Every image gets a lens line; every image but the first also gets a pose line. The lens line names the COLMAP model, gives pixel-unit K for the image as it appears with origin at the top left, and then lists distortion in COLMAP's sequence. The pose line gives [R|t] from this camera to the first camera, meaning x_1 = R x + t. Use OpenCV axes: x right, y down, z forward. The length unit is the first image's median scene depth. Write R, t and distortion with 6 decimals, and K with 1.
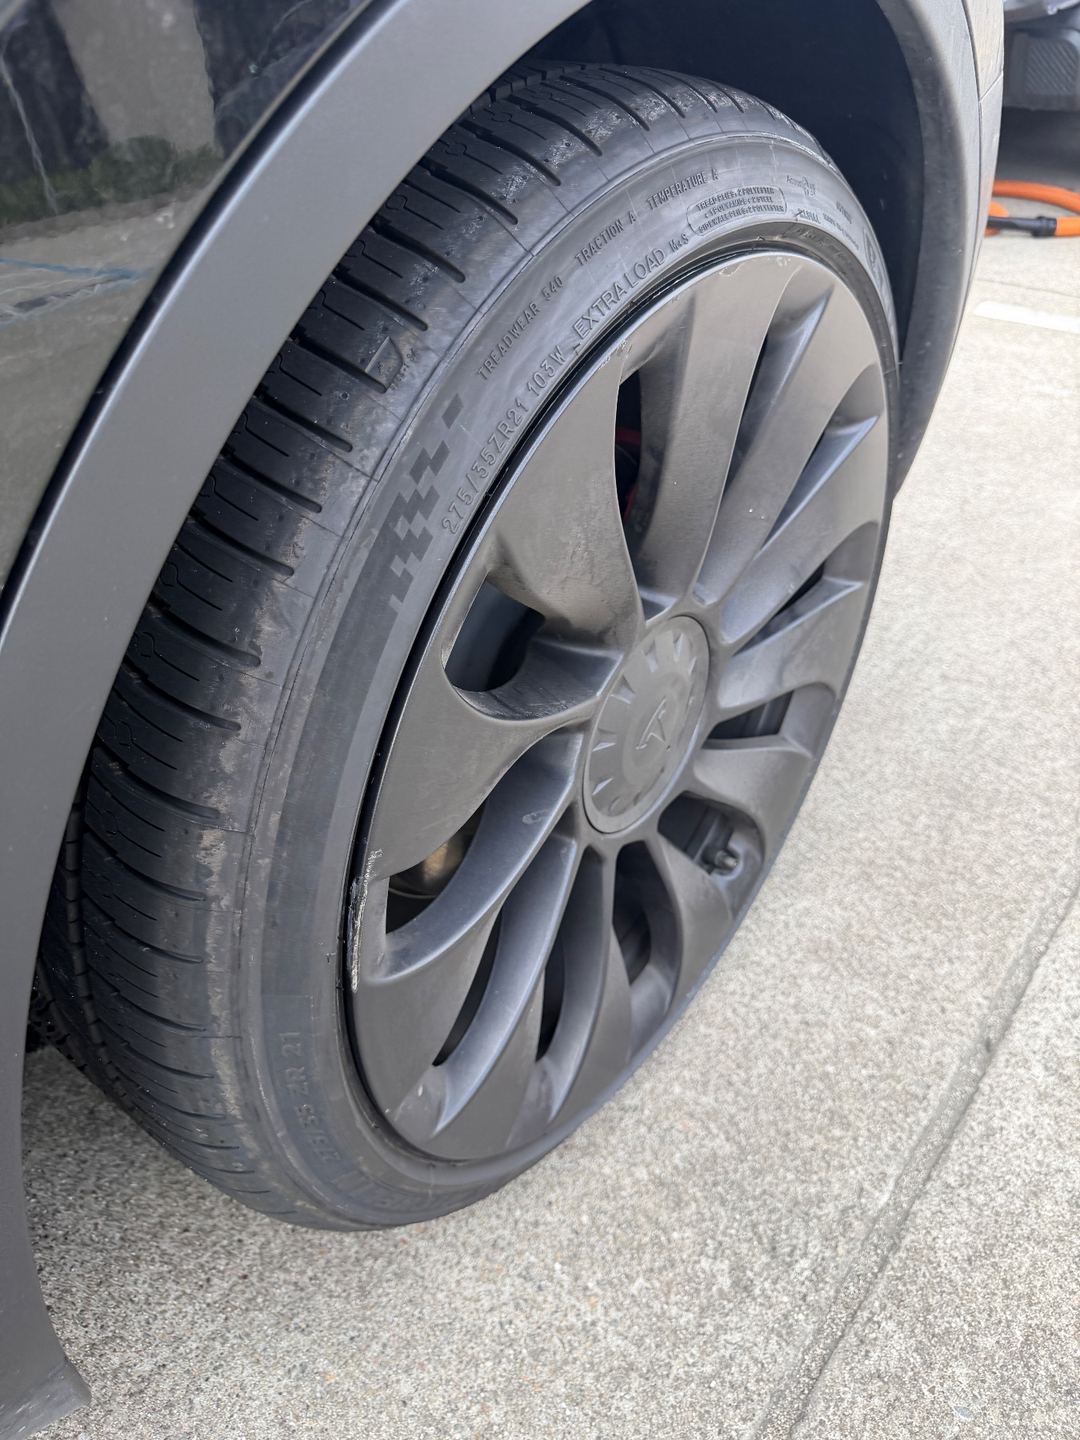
lens RADIAL K [[1028.2, 0, 540.0], [0, 1028.2, 720.0], [0, 0, 1]] dist [-0.001920, -0.001756]
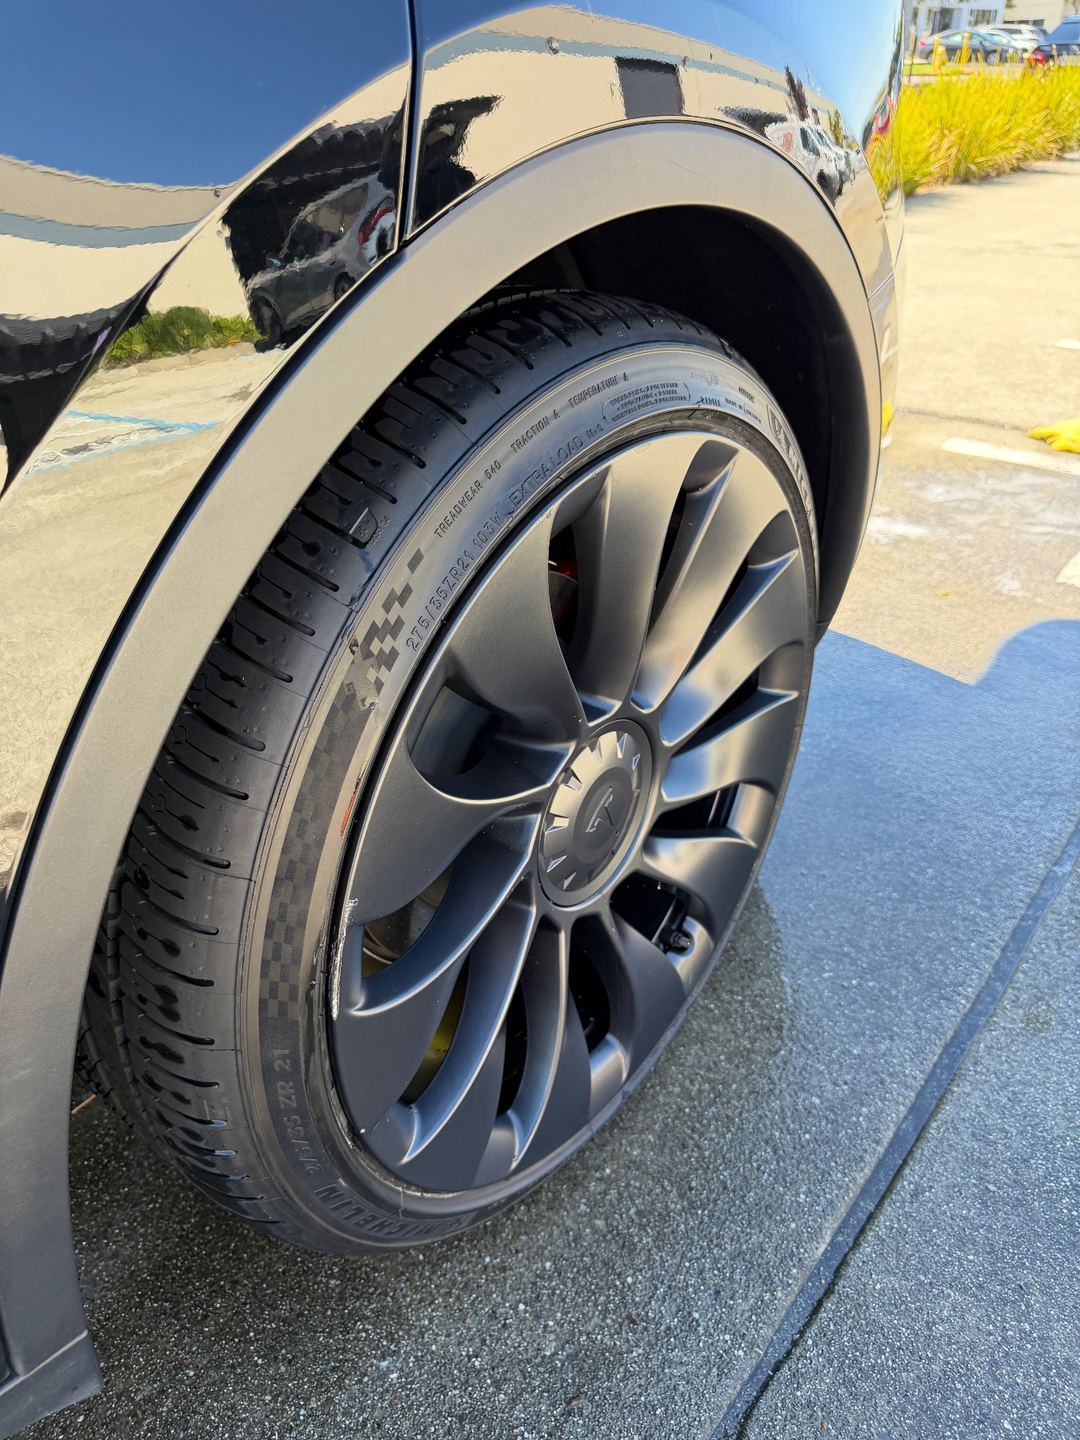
lens RADIAL K [[1038.8, 0, 539.8], [0, 1038.8, 745.0], [0, 0, 1]] dist [0.000444, -0.002498]
pose [[0.999917, 0.003294, -0.012467, 0.049247], [-0.004369, 0.996177, -0.087252, 0.028392], [0.012131, 0.087299, 0.996108, -0.164859]]
